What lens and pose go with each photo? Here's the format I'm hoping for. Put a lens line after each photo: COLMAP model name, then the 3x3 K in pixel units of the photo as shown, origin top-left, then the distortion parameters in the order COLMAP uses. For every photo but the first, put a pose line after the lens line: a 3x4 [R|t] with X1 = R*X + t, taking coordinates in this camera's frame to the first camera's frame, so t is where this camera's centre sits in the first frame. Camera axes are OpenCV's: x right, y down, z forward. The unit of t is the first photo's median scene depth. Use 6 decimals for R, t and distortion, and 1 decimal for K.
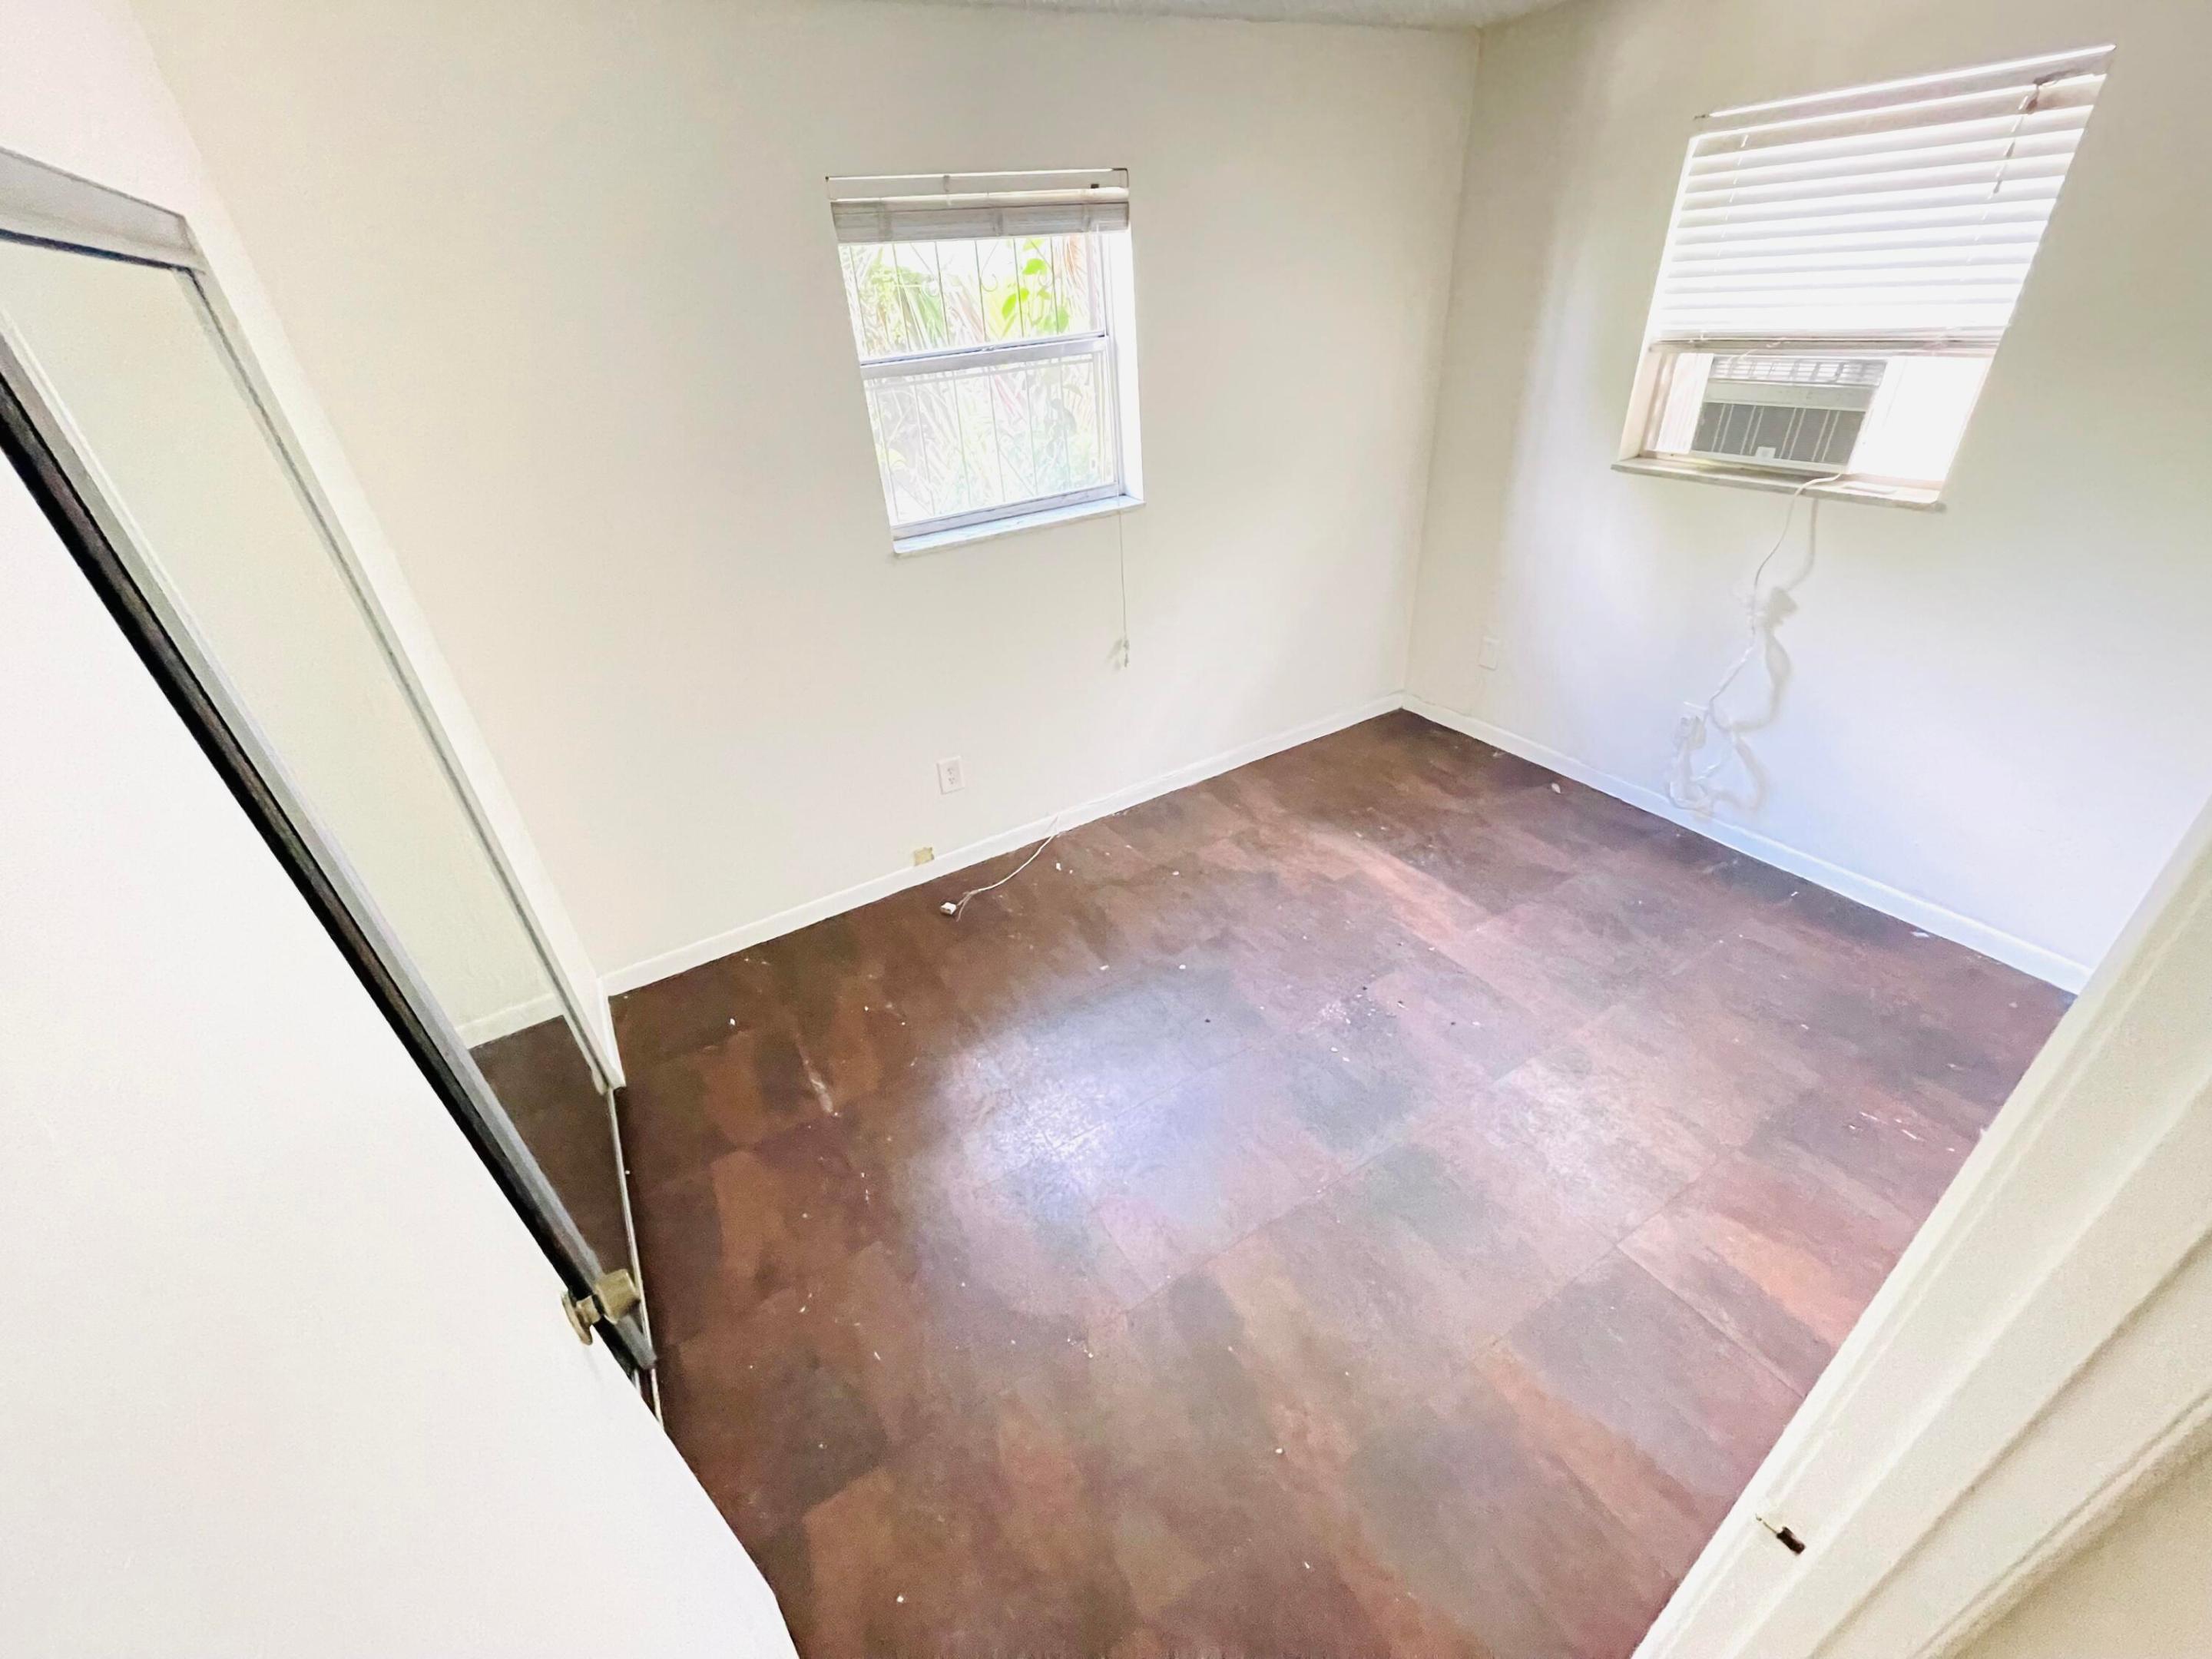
lens RADIAL K [[905.5, 0, 1106.0], [0, 905.5, 829.5], [0, 0, 1]] dist [0.013256, -0.000190]
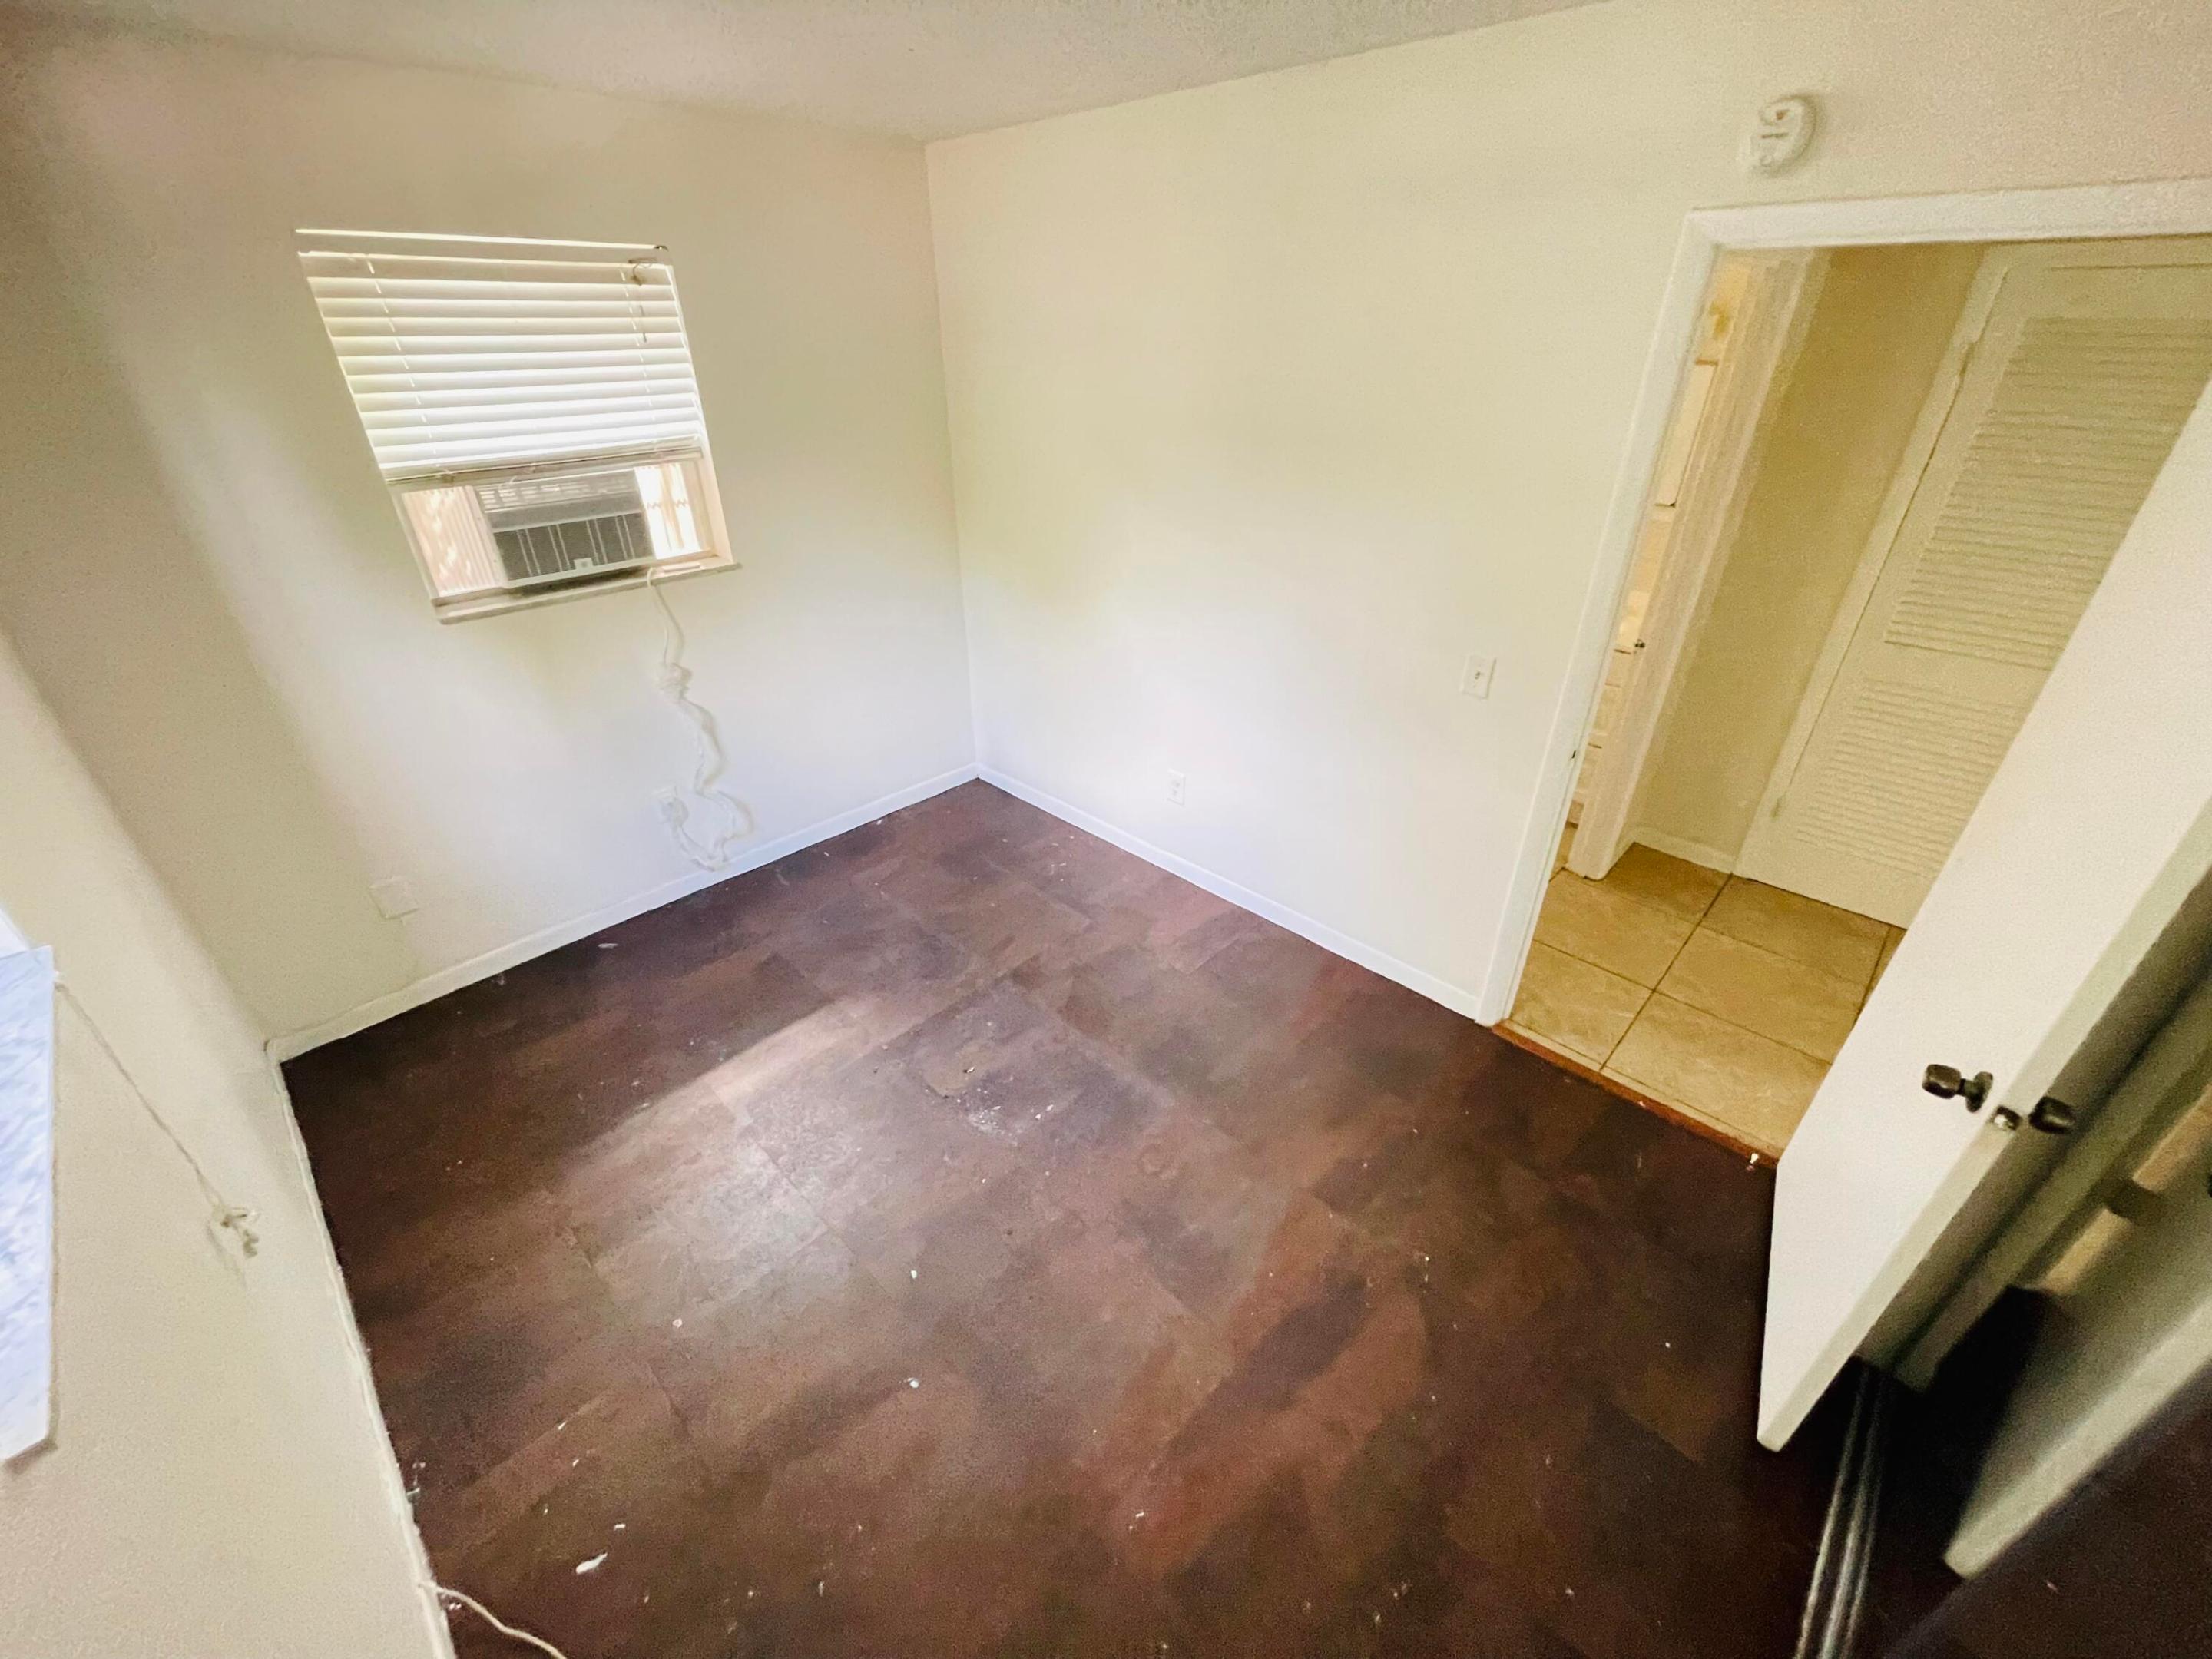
lens RADIAL K [[887.3, 0, 1108.0], [0, 887.3, 835.3], [0, 0, 1]] dist [-0.000822, 0.000070]
pose [[-0.253317, -0.425943, 0.868564, -0.442758], [0.531318, 0.689045, 0.492867, -0.375168], [-0.808413, 0.586335, 0.051765, 0.637437]]
